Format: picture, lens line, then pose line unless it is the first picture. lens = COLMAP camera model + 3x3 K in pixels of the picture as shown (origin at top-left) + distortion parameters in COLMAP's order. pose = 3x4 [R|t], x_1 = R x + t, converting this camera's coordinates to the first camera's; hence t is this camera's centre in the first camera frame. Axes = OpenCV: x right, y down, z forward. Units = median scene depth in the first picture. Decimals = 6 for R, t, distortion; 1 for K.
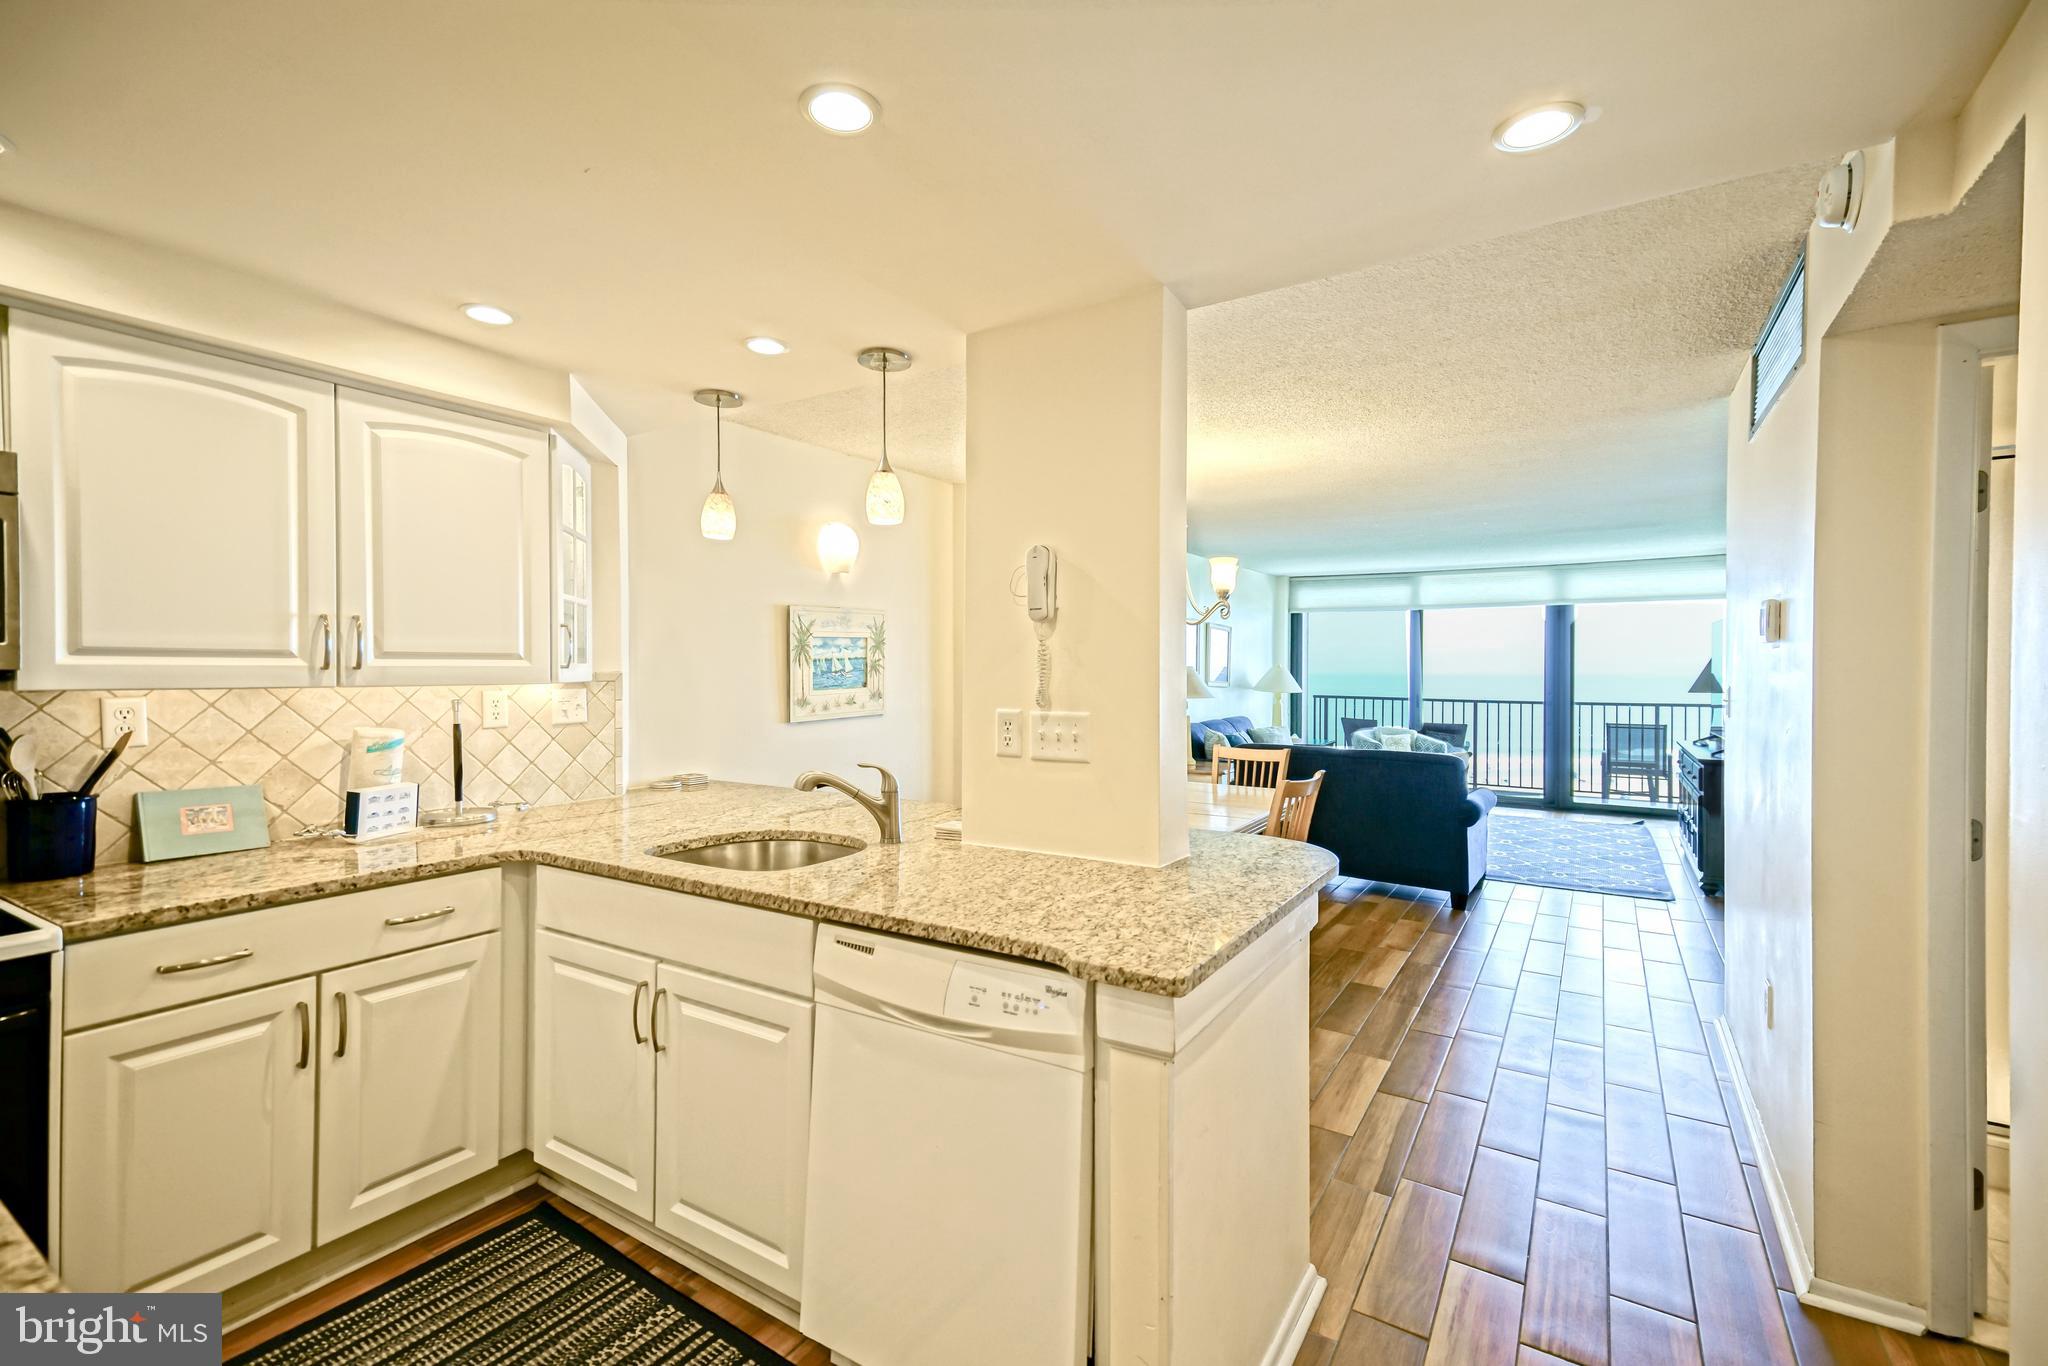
lens RADIAL K [[910.0, 0, 1028.0], [0, 910.0, 677.3], [0, 0, 1]] dist [0.044315, -0.006157]
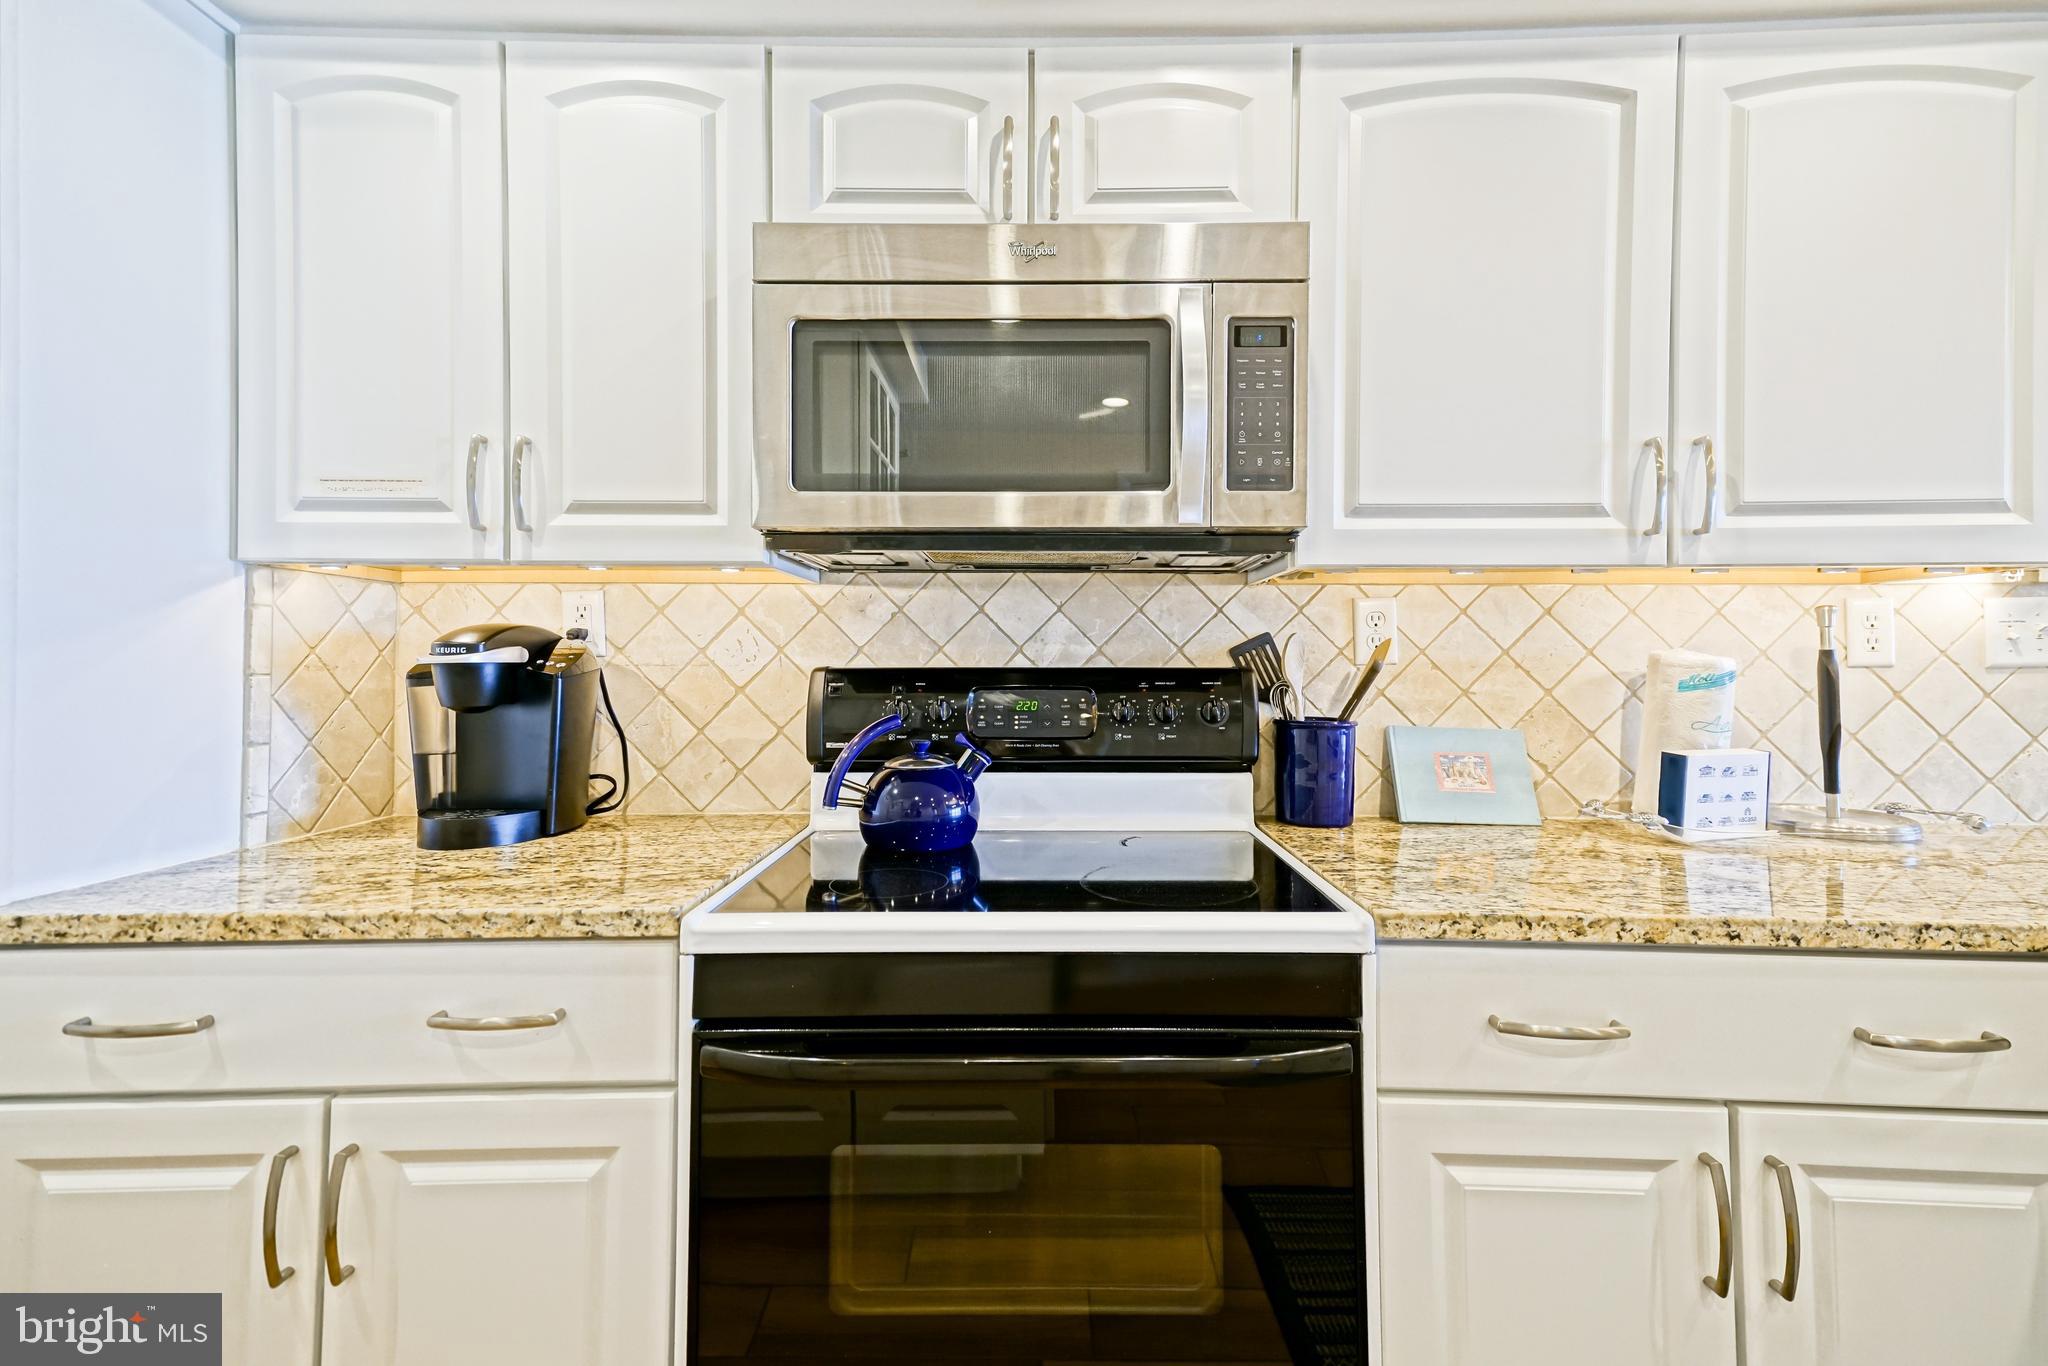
lens RADIAL K [[910.0, 0, 1018.1], [0, 910.0, 653.2], [0, 0, 1]] dist [0.044315, -0.006157]
pose [[0.513694, -0.011483, -0.857896, -0.414812], [-0.008407, 0.999795, -0.018416, 0.070975], [0.857932, 0.016672, 0.513492, 0.327718]]
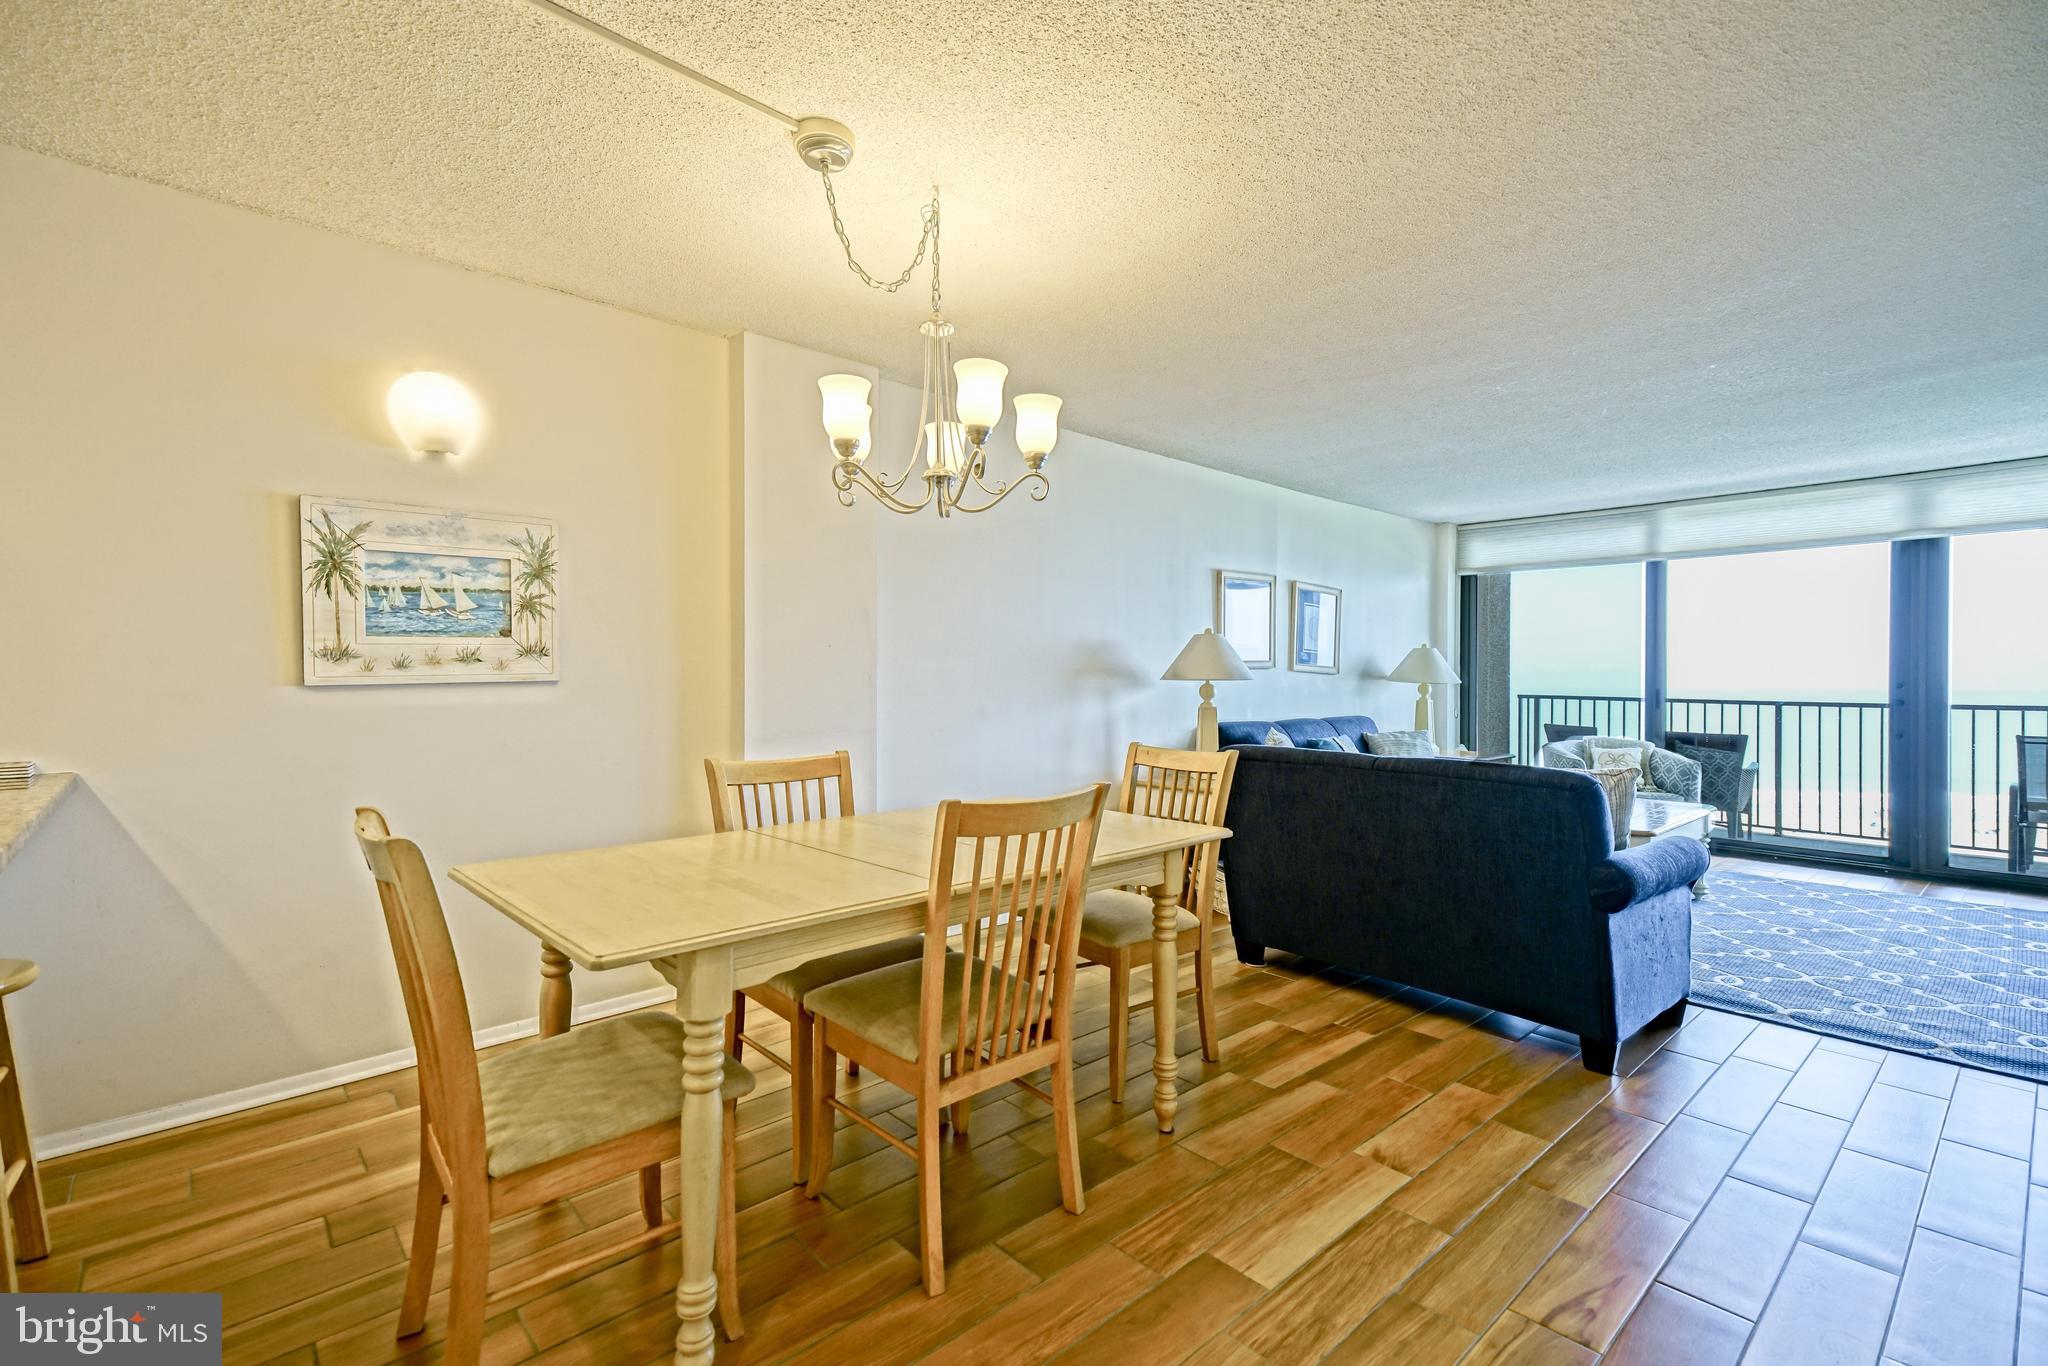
lens RADIAL K [[910.0, 0, 1028.0], [0, 910.0, 681.5], [0, 0, 1]] dist [0.044315, -0.006157]
pose [[0.962401, 0.003873, -0.271604, 0.639455], [-0.006267, 0.999949, -0.007948, 0.082277], [0.271559, 0.009352, 0.962376, 0.866162]]
